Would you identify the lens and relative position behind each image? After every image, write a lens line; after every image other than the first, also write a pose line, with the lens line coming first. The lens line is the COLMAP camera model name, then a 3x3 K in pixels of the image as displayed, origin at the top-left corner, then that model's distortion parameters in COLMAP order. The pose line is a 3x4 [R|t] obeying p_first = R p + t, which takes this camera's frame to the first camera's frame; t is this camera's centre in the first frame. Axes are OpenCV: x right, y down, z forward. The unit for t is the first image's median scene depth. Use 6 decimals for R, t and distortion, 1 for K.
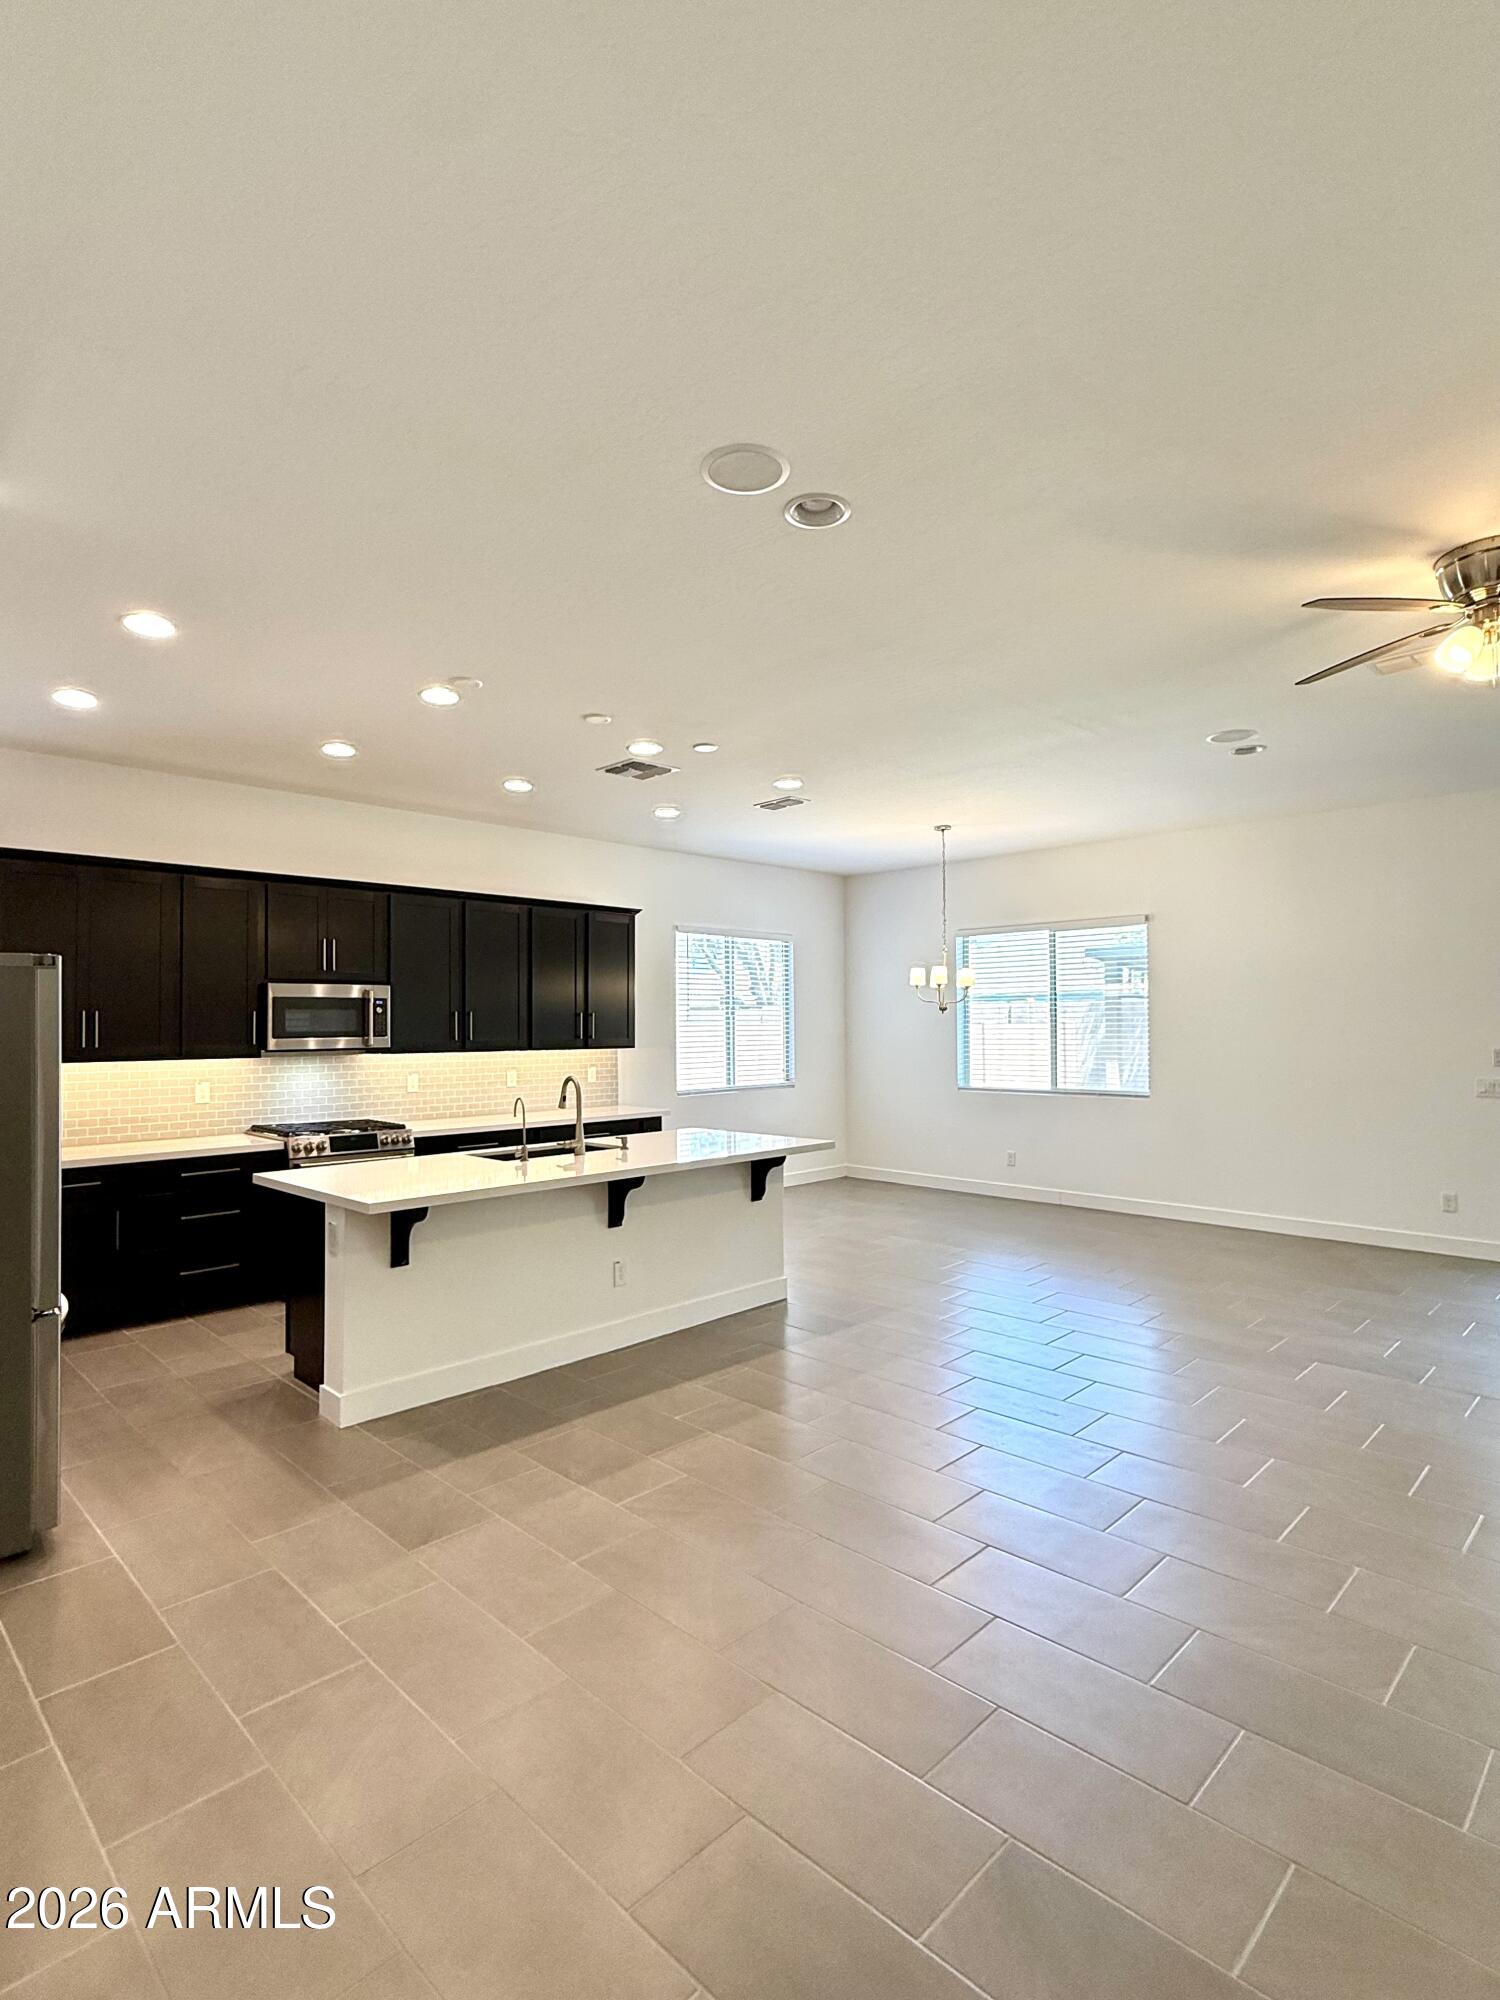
lens RADIAL K [[1003.5, 0, 758.1], [0, 1003.5, 997.8], [0, 0, 1]] dist [-0.003658, 0.000787]
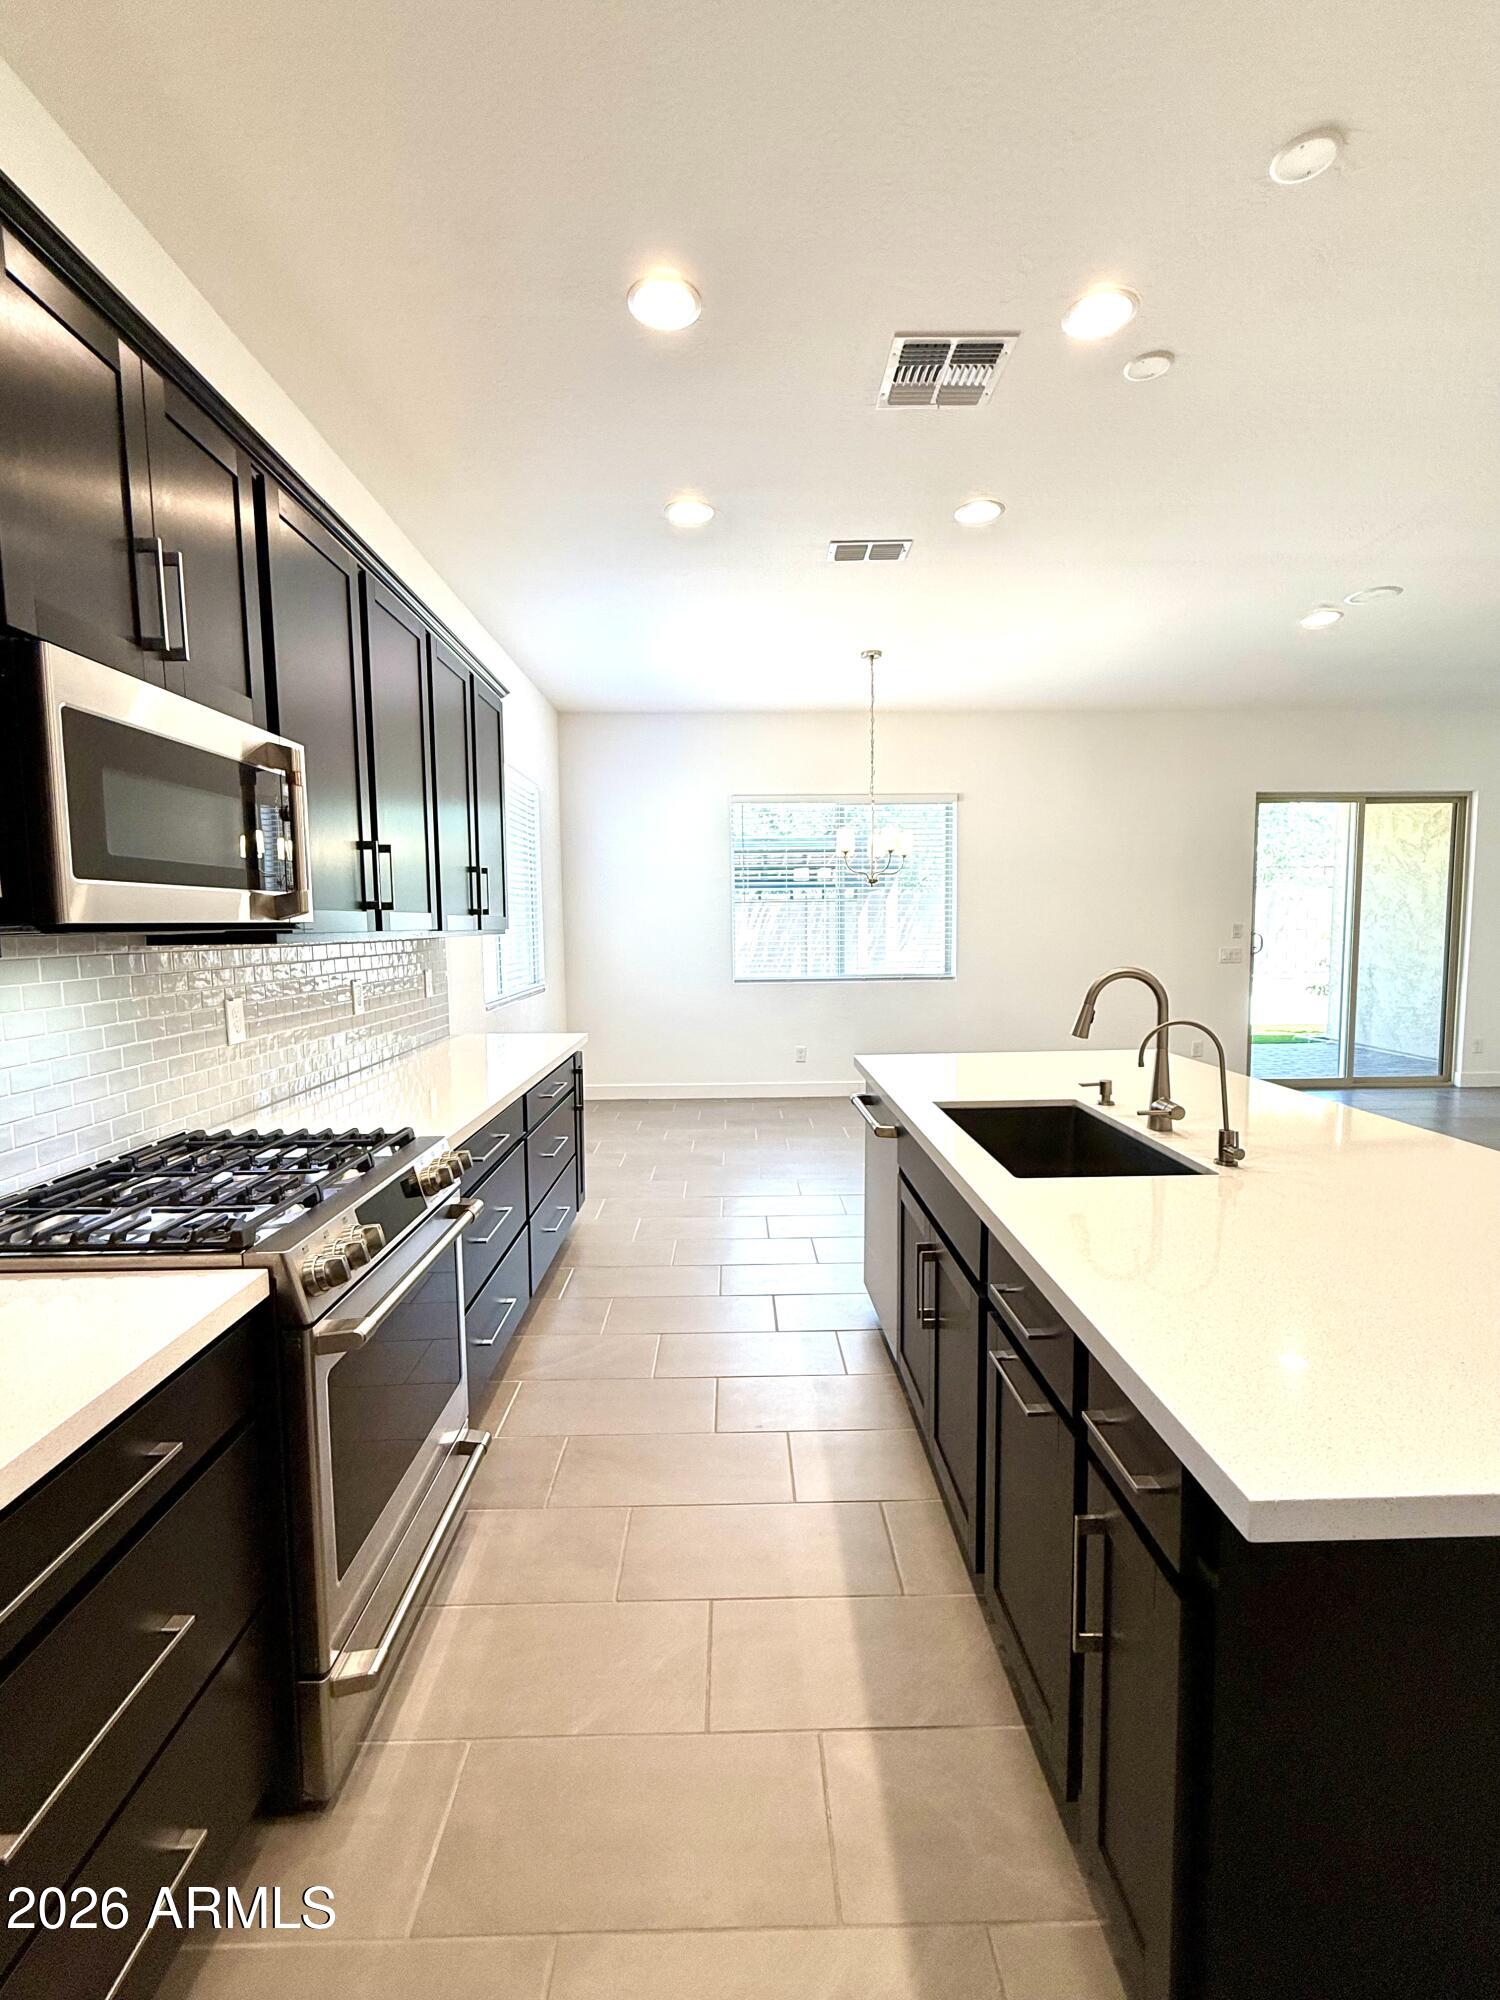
lens RADIAL K [[879.0, 0, 756.6], [0, 879.0, 1005.4], [0, 0, 1]] dist [-0.014978, -0.000027]
pose [[0.704361, -0.067471, 0.706628, -0.510143], [-0.012020, 0.994196, 0.106911, 0.046243], [-0.709740, -0.083798, 0.699462, 0.708915]]
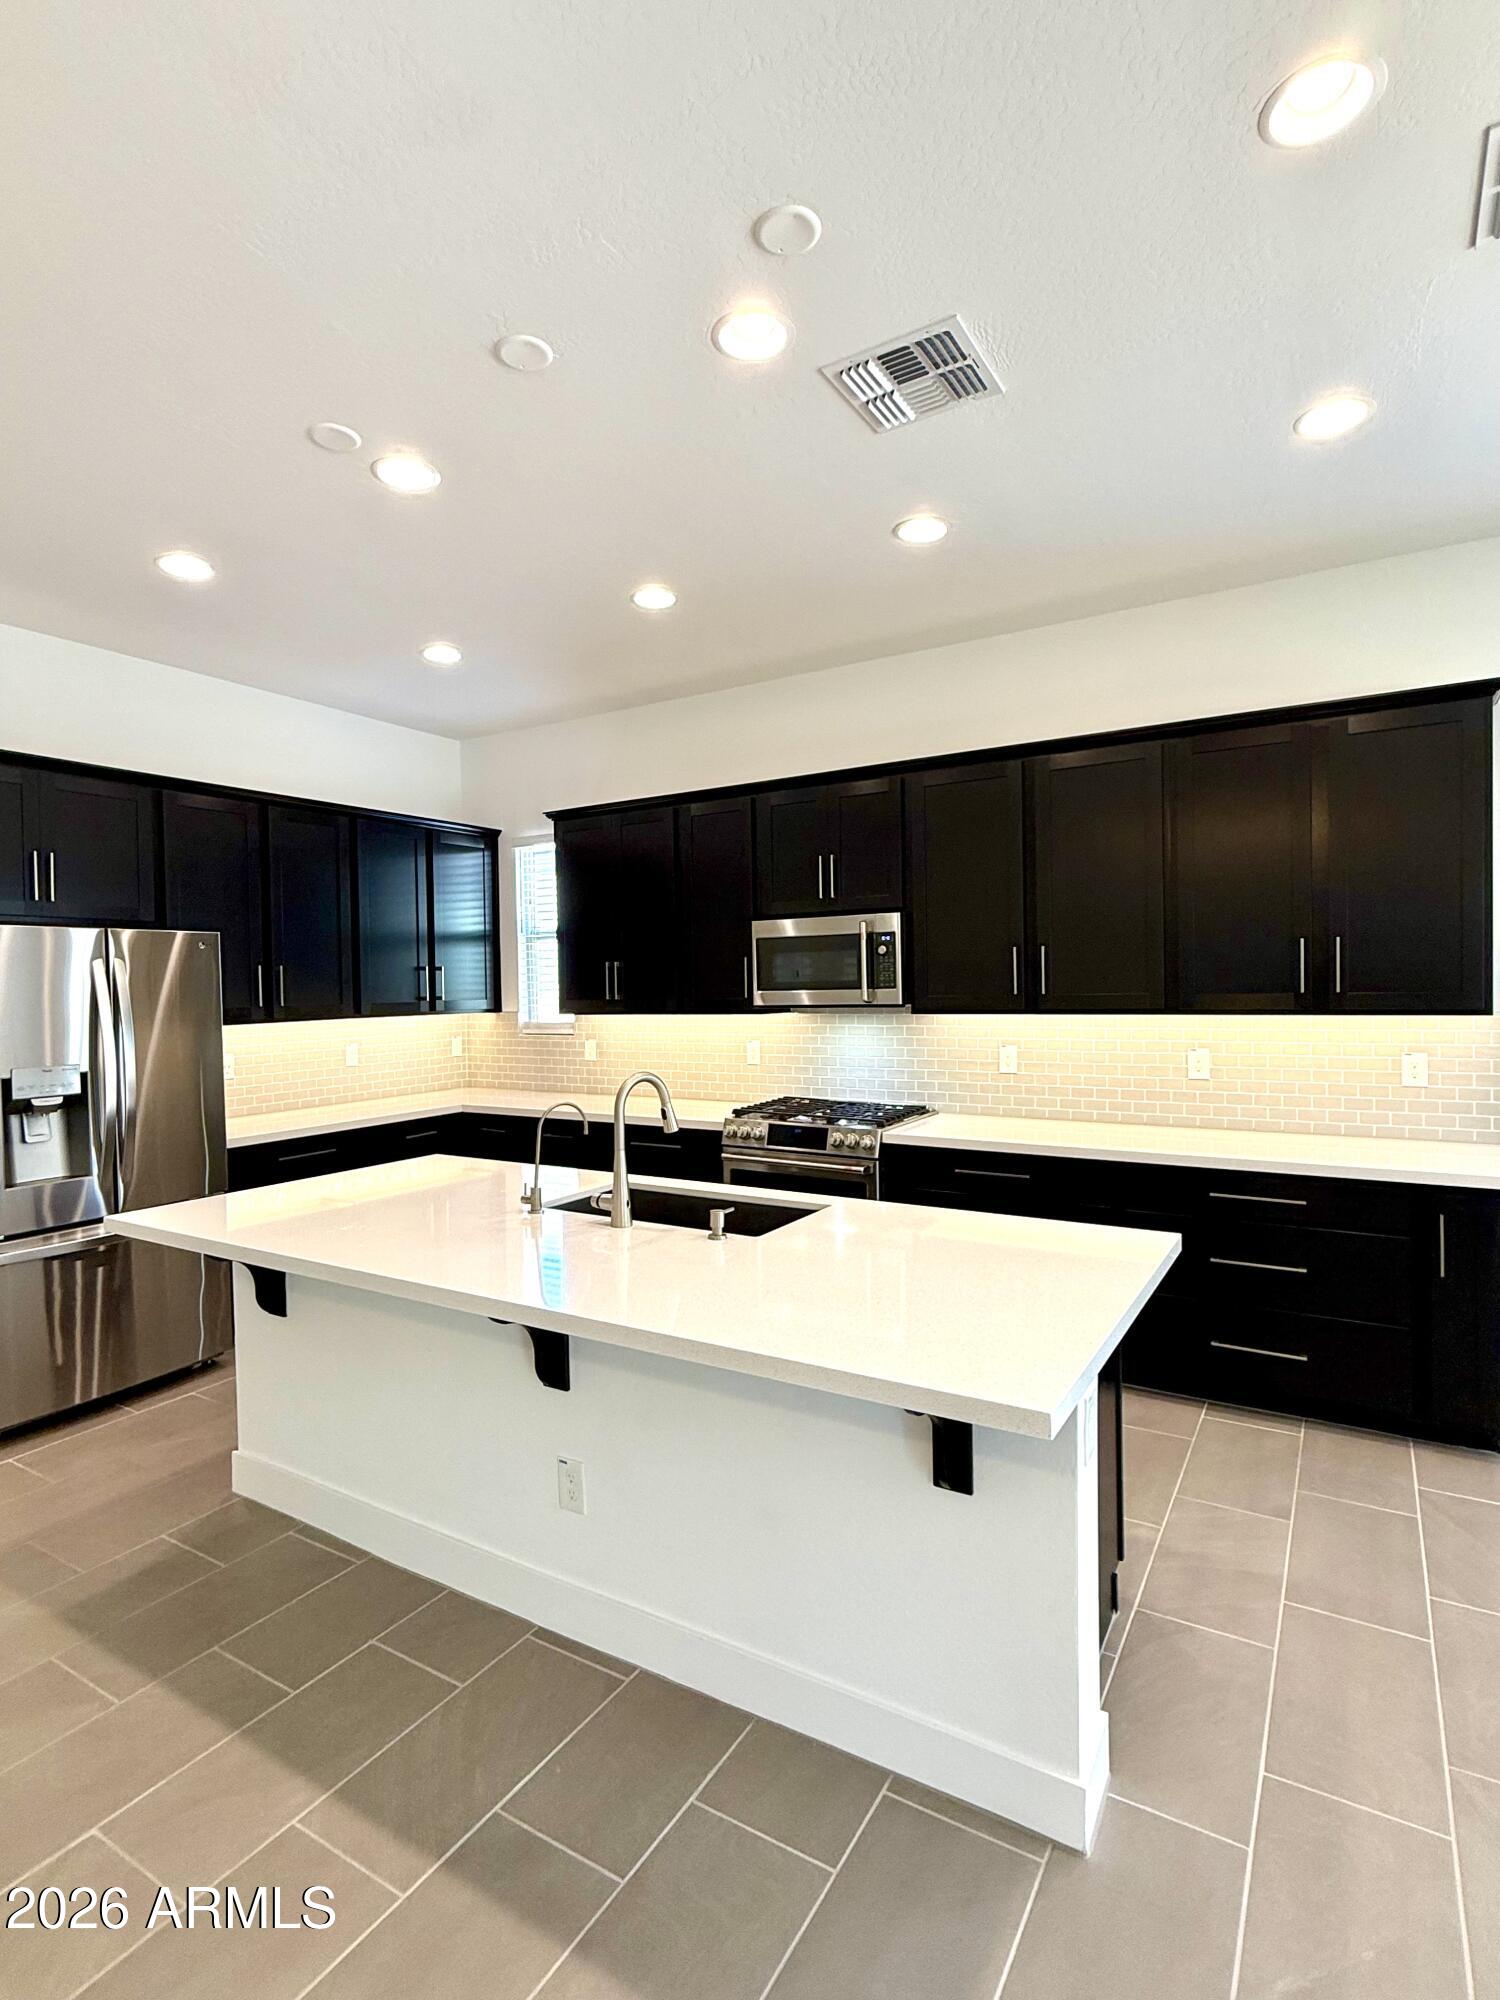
lens RADIAL K [[1003.5, 0, 751.1], [0, 1003.5, 1002.5], [0, 0, 1]] dist [-0.003658, 0.000787]
pose [[0.227502, 0.022560, -0.973516, 0.282852], [0.043314, 0.998508, 0.033261, 0.022729], [0.972814, -0.049734, 0.226185, 0.798340]]
